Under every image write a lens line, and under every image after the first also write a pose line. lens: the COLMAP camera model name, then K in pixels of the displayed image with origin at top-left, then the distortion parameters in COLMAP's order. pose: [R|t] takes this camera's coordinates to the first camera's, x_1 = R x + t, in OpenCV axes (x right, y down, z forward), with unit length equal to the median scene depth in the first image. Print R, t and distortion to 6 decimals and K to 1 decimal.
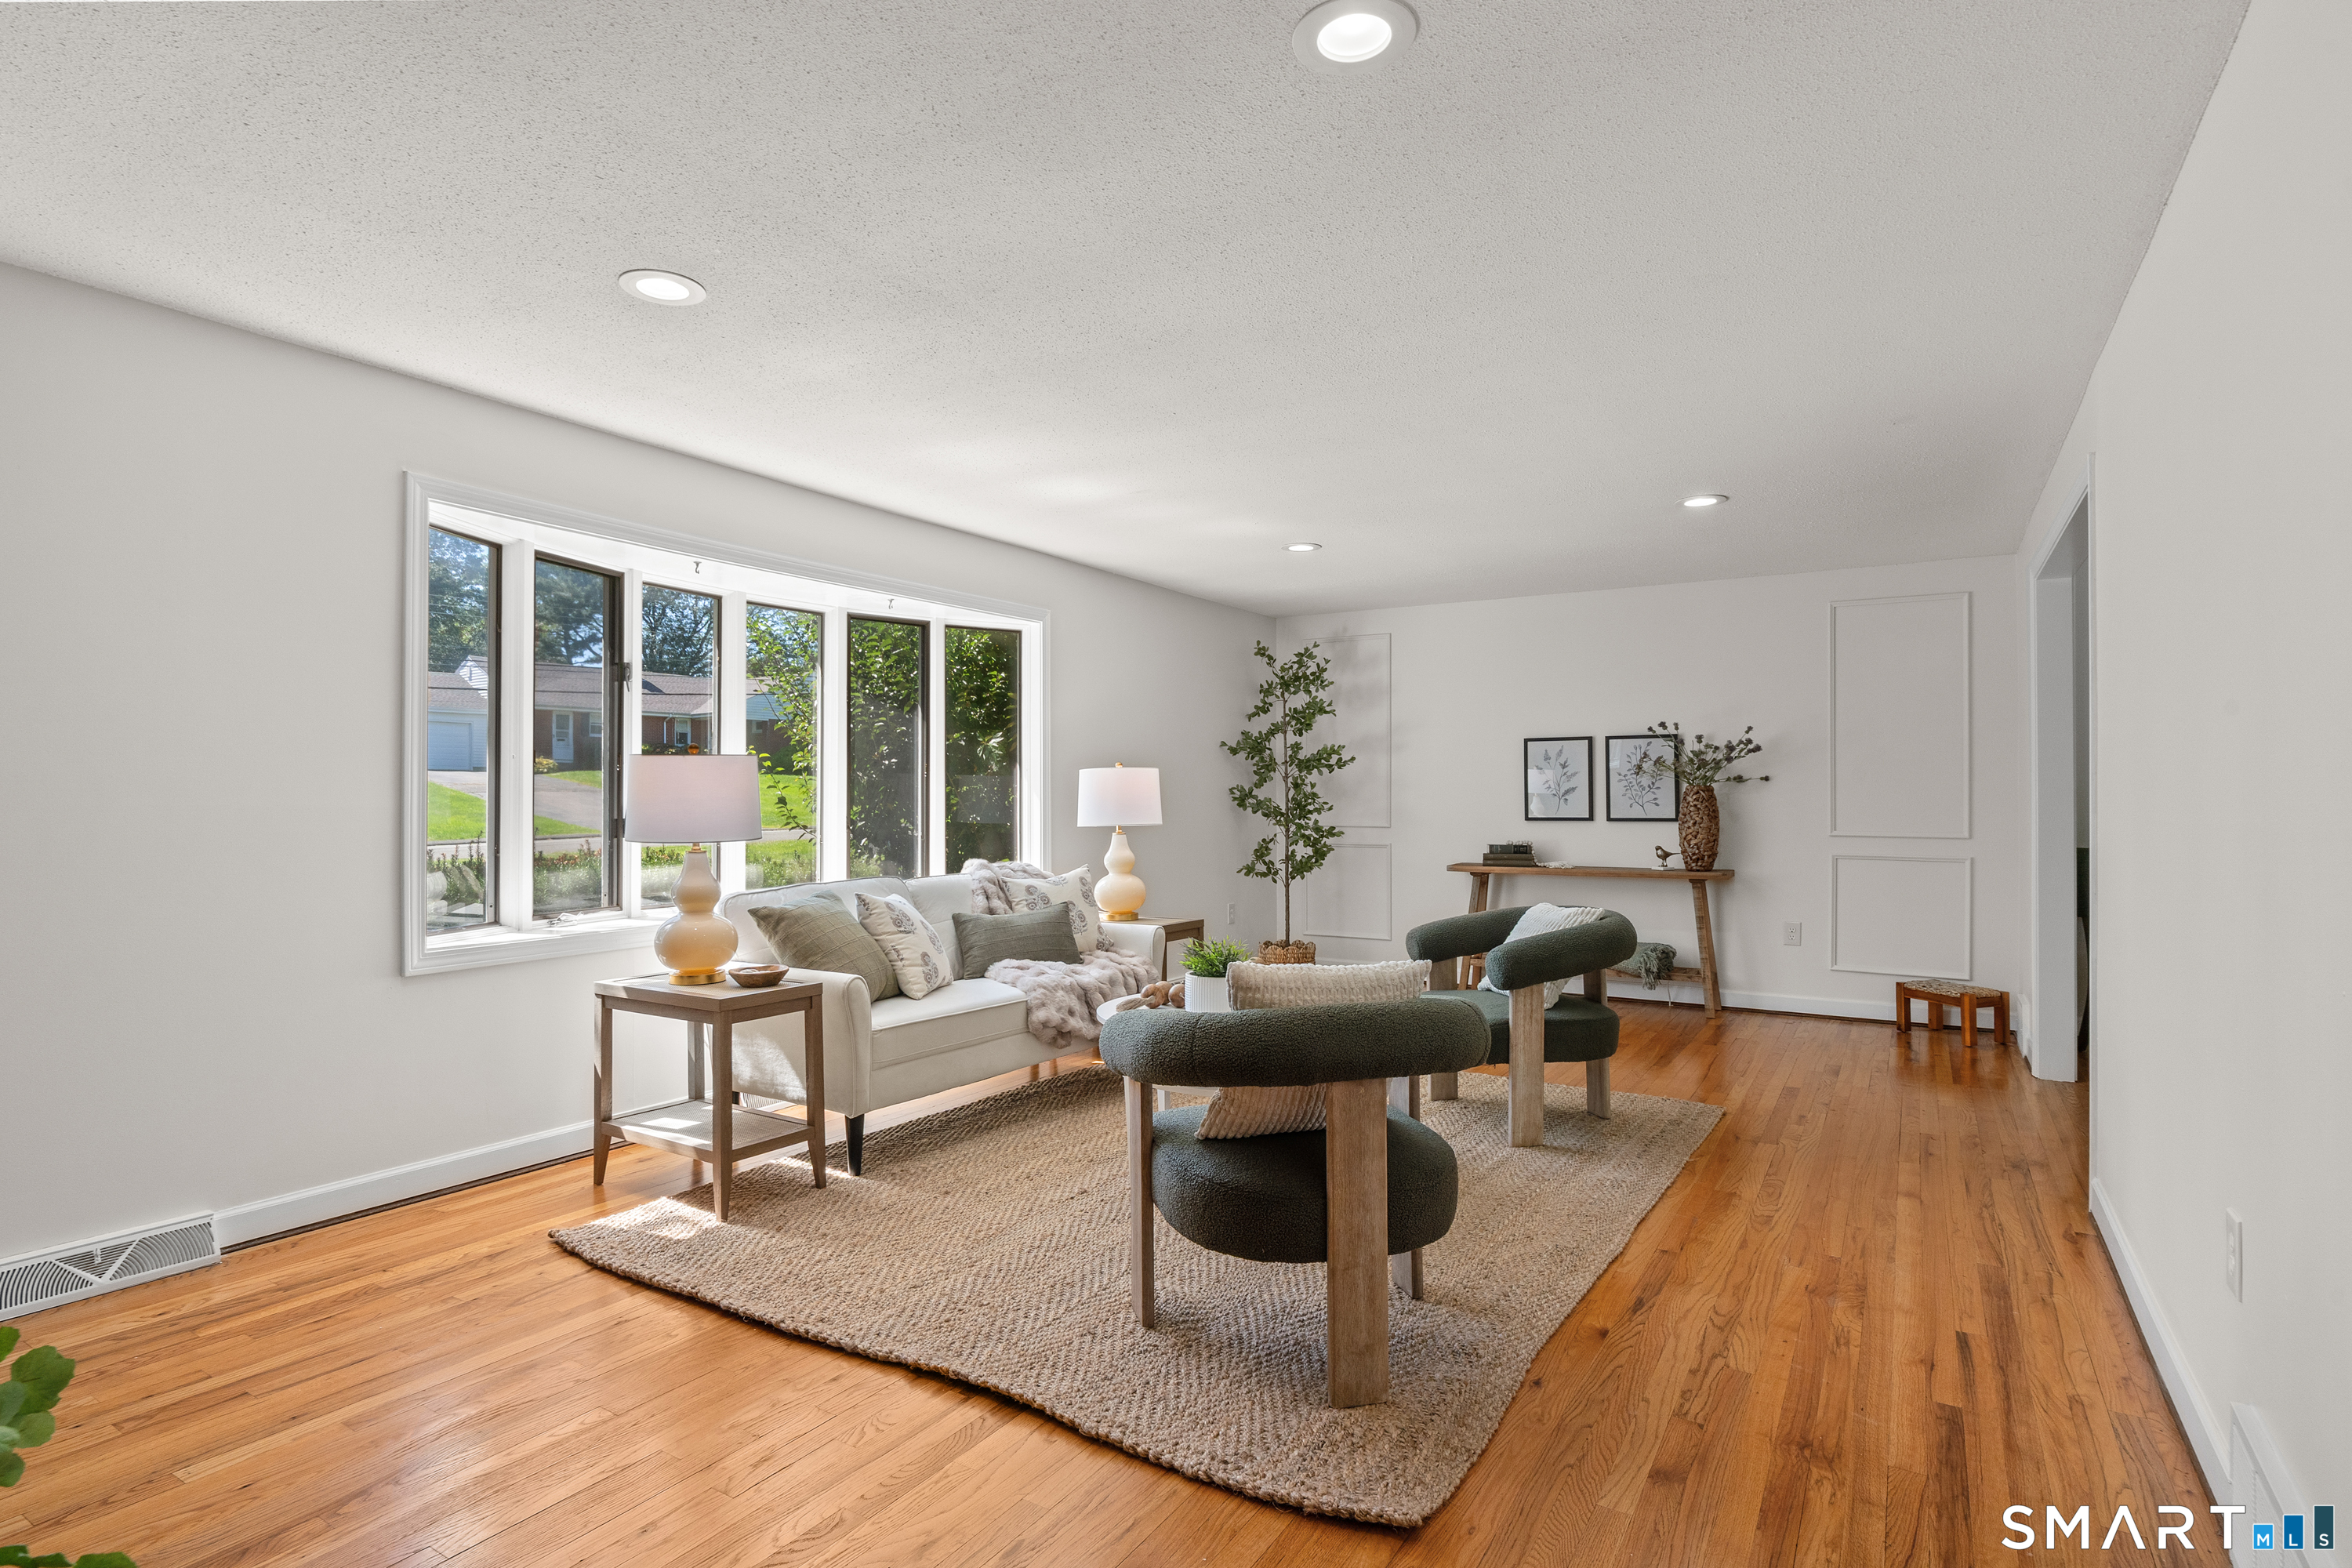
lens RADIAL K [[1173.6, 0, 1151.6], [0, 1173.6, 785.3], [0, 0, 1]] dist [0.000071, 0.000028]
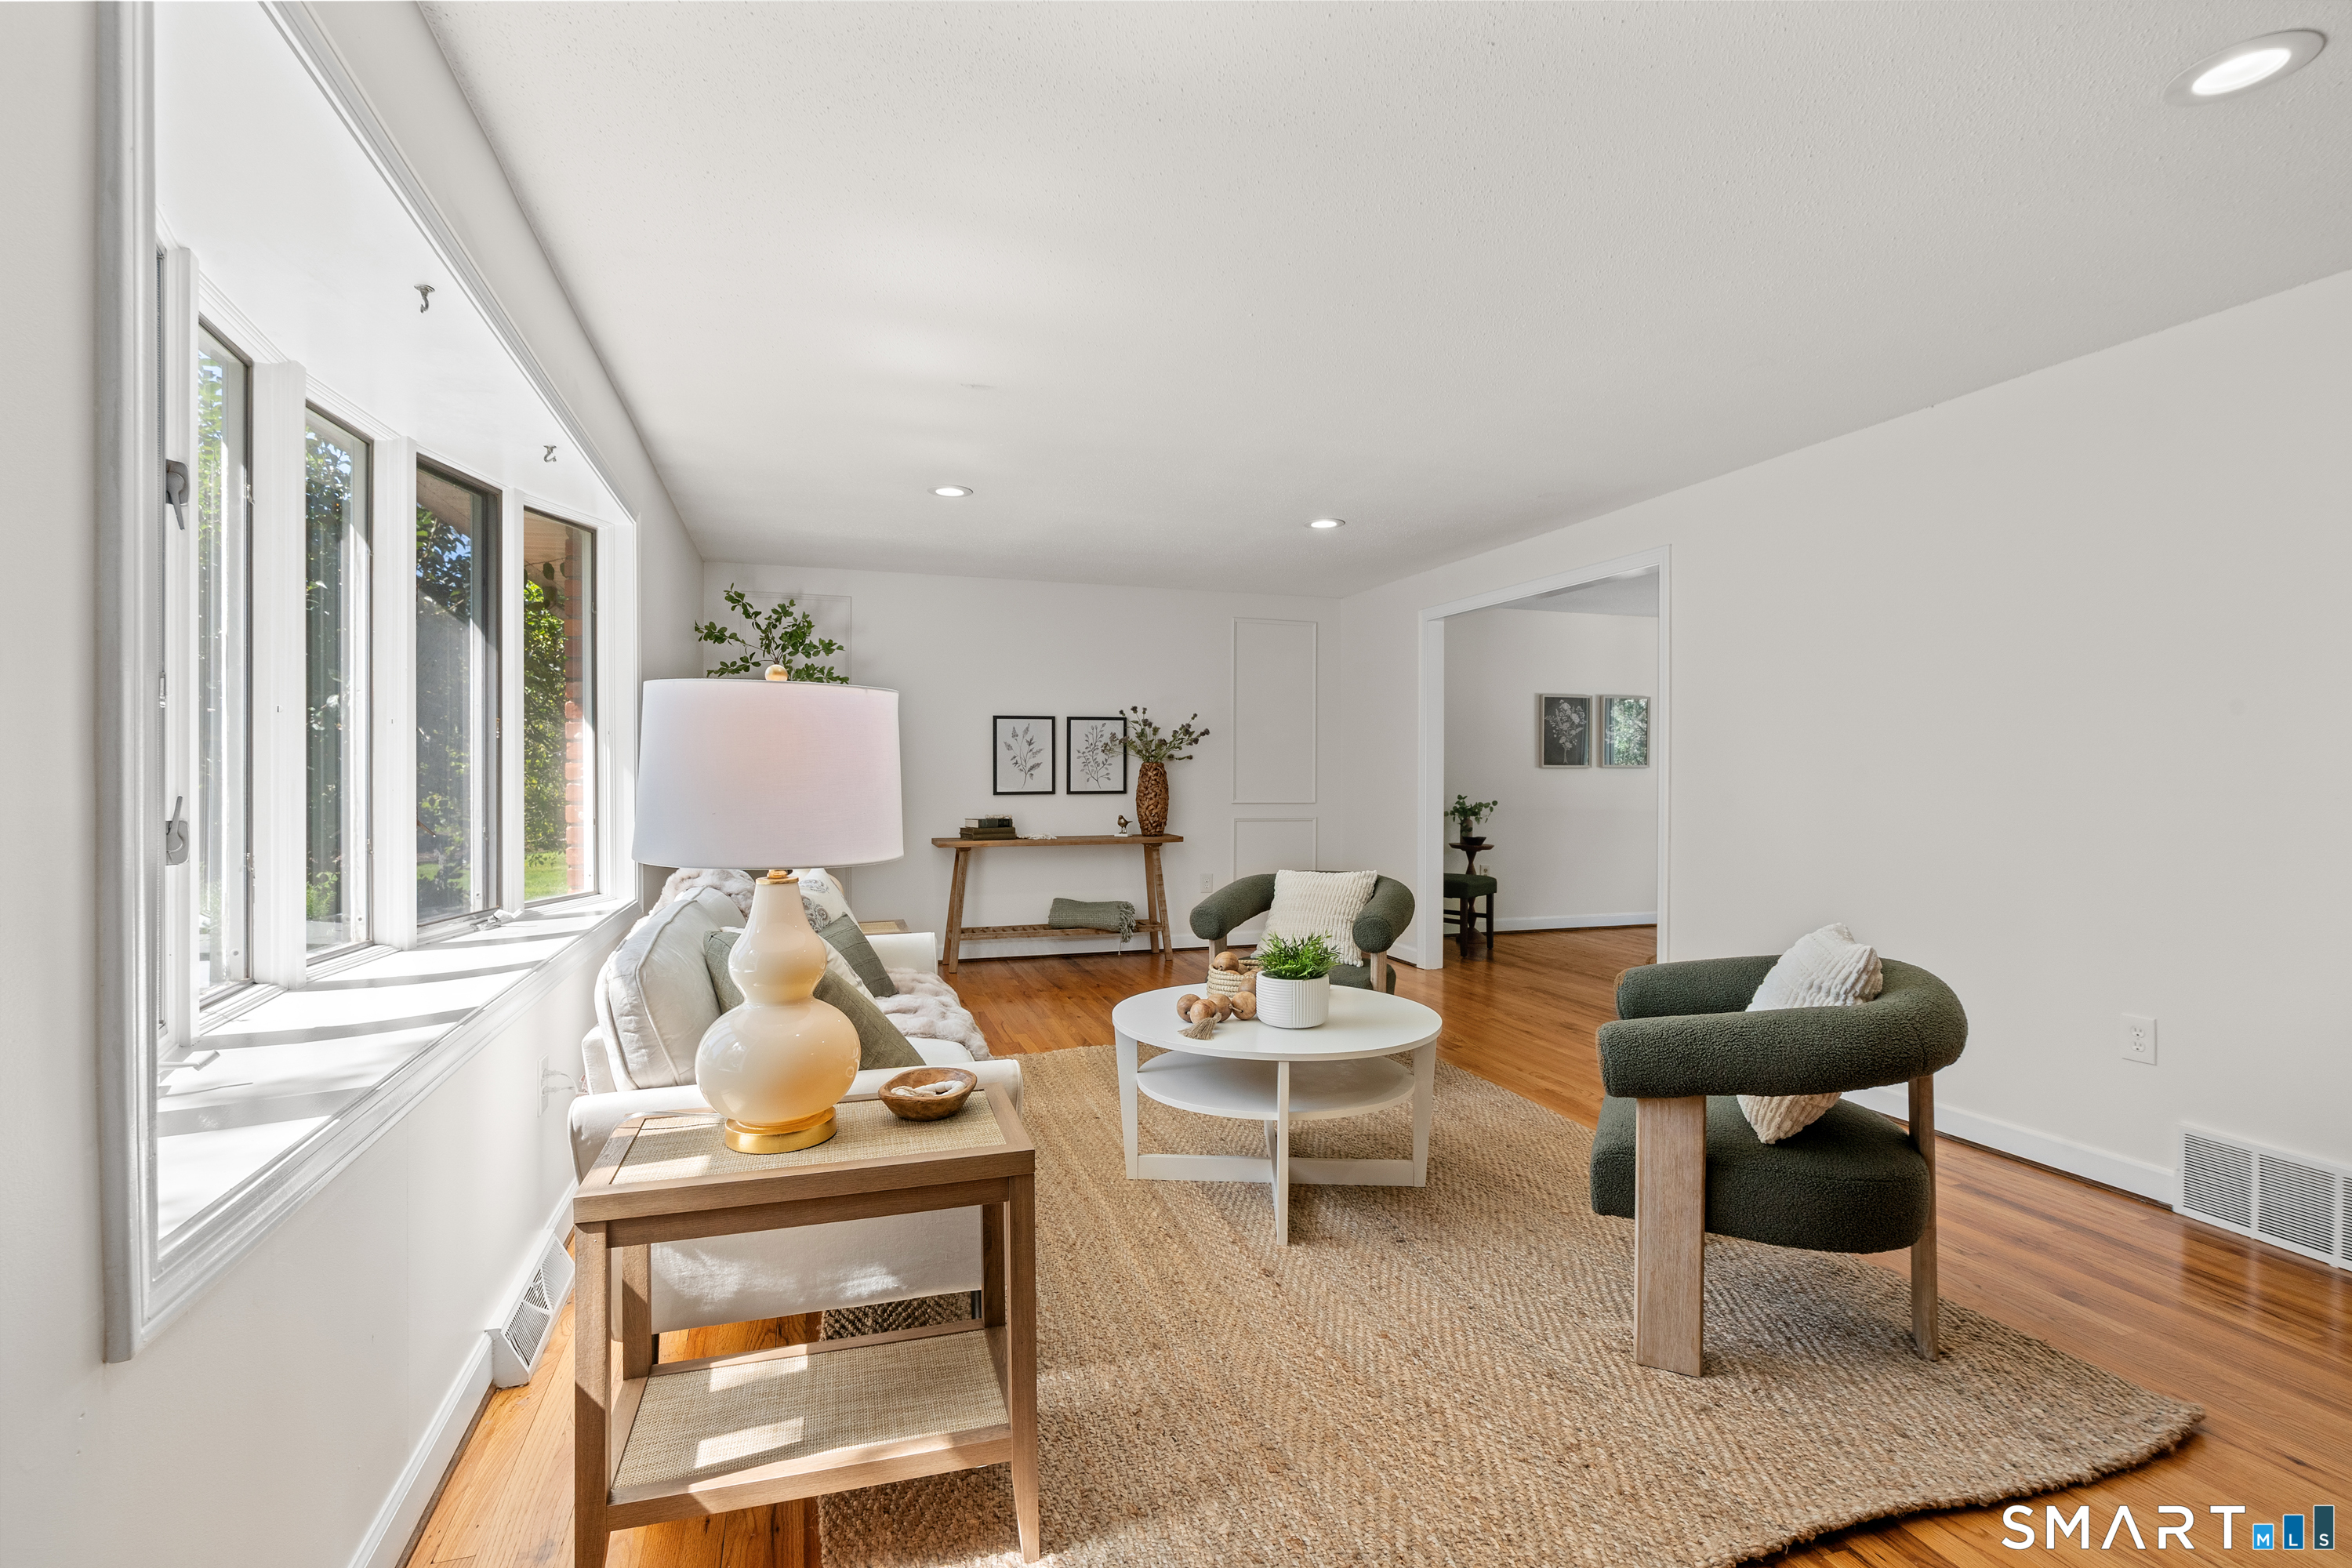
lens RADIAL K [[1064.8, 0, 1173.9], [0, 1064.8, 779.9], [0, 0, 1]] dist [-0.009954, 0.000715]
pose [[0.649290, -0.004927, 0.760525, -0.305546], [-0.007879, 0.999882, 0.013204, 0.003271], [-0.760500, -0.014565, 0.649175, 0.282451]]
